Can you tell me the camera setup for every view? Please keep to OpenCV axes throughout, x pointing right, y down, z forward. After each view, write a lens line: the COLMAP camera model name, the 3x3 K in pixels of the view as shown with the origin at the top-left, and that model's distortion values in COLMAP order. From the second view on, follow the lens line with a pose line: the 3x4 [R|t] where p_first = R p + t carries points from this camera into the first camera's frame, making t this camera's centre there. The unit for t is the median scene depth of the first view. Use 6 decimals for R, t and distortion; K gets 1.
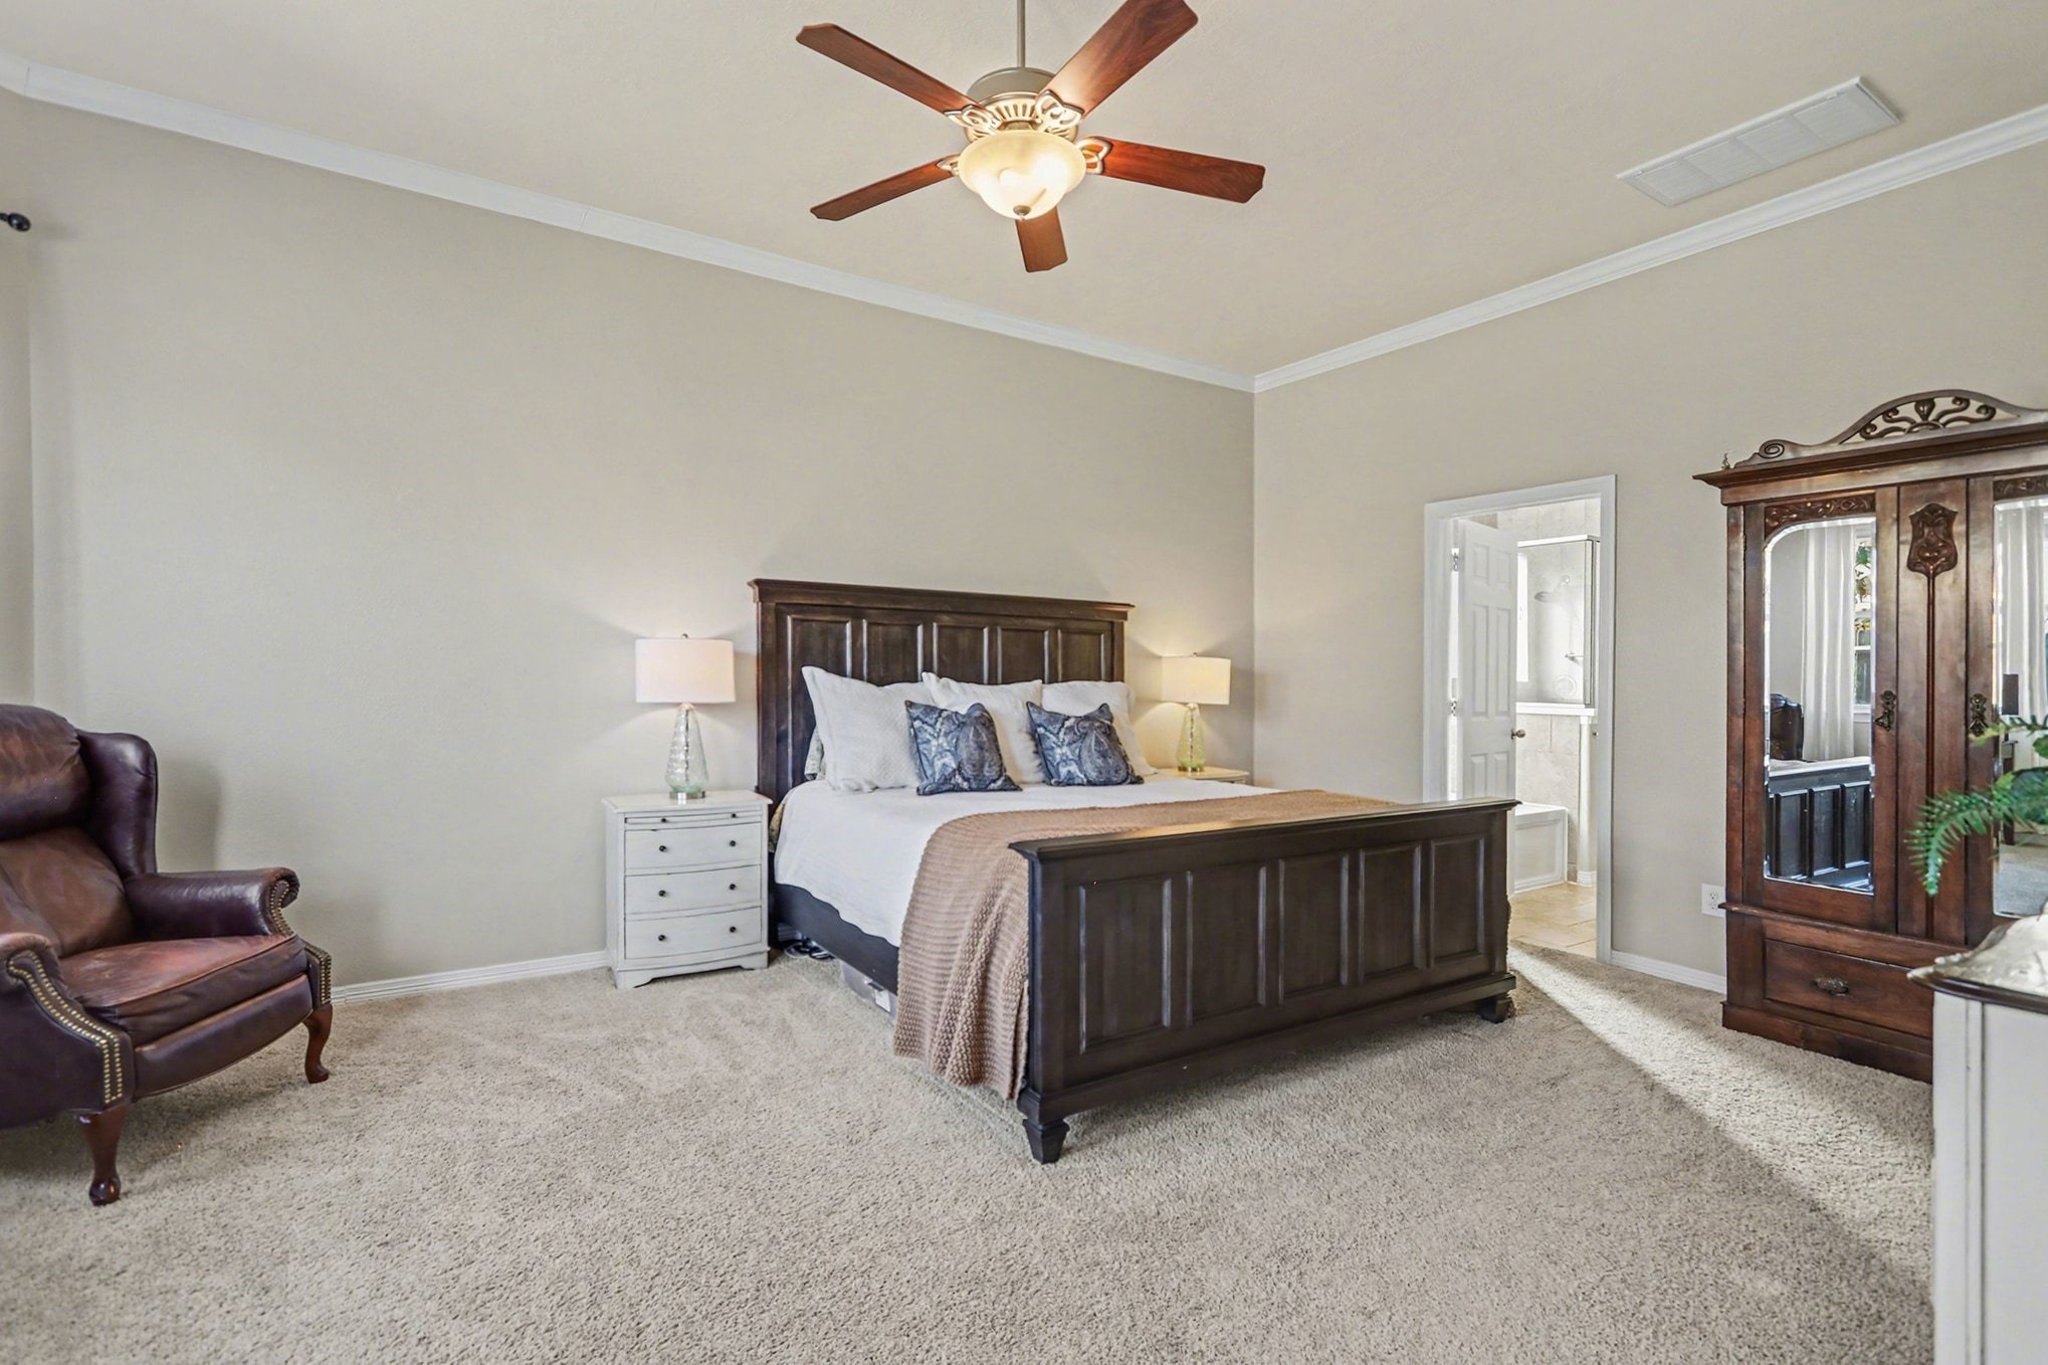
lens RADIAL K [[950.5, 0, 1023.9], [0, 950.5, 682.2], [0, 0, 1]] dist [-0.000443, 0.000340]
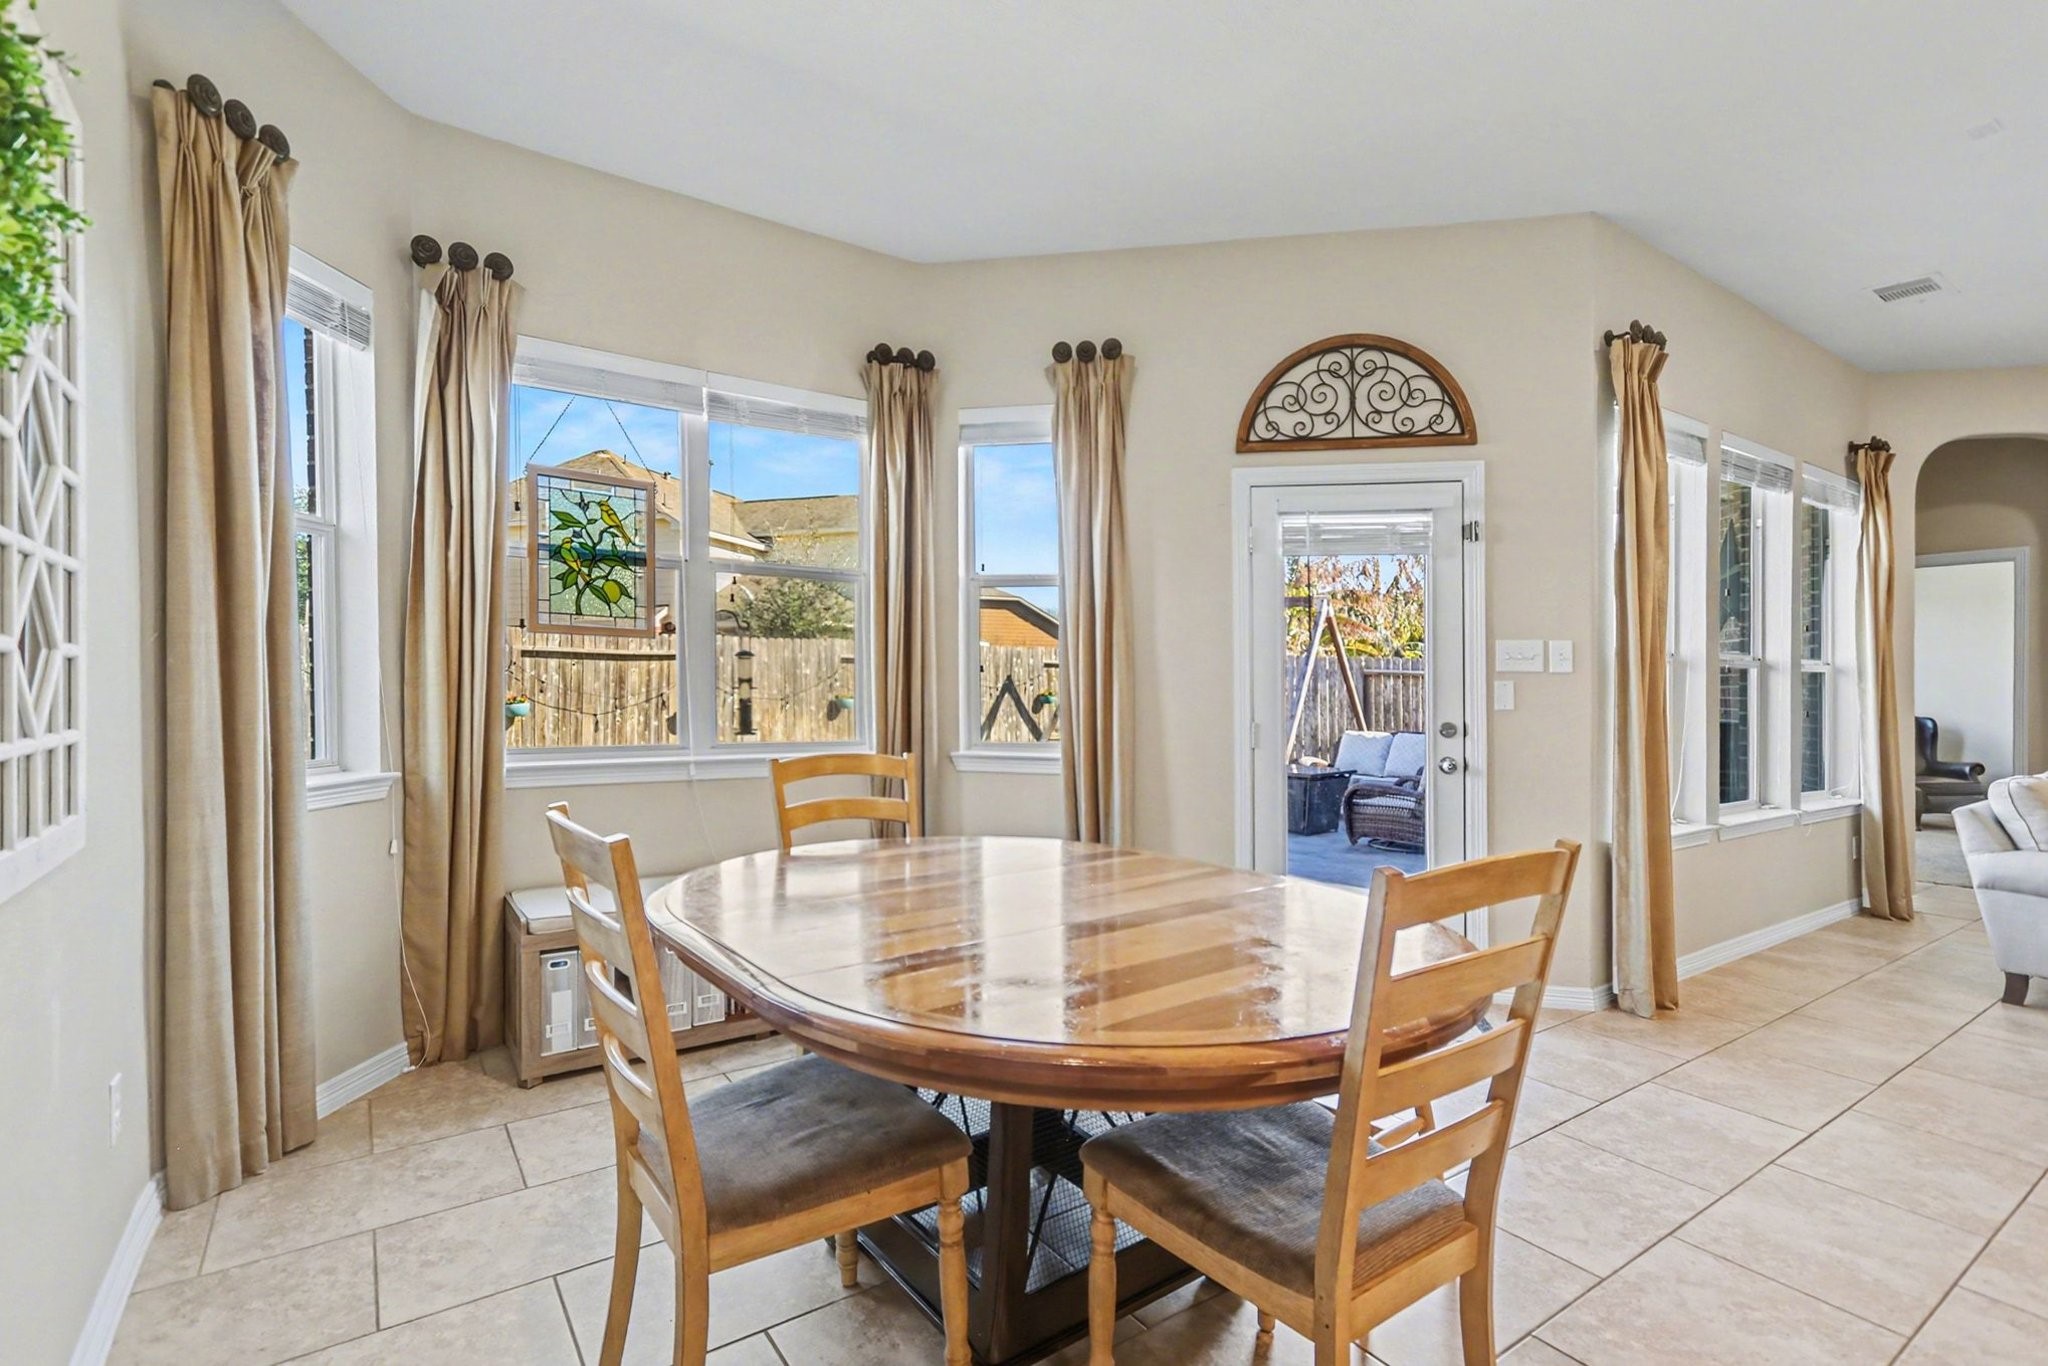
lens RADIAL K [[950.5, 0, 1025.1], [0, 950.5, 681.8], [0, 0, 1]] dist [-0.000443, 0.000340]
pose [[0.024037, 0.000153, -0.999711, 2.303509], [-0.014079, 0.999901, -0.000186, -0.027615], [0.999612, 0.014080, 0.024036, -2.245144]]
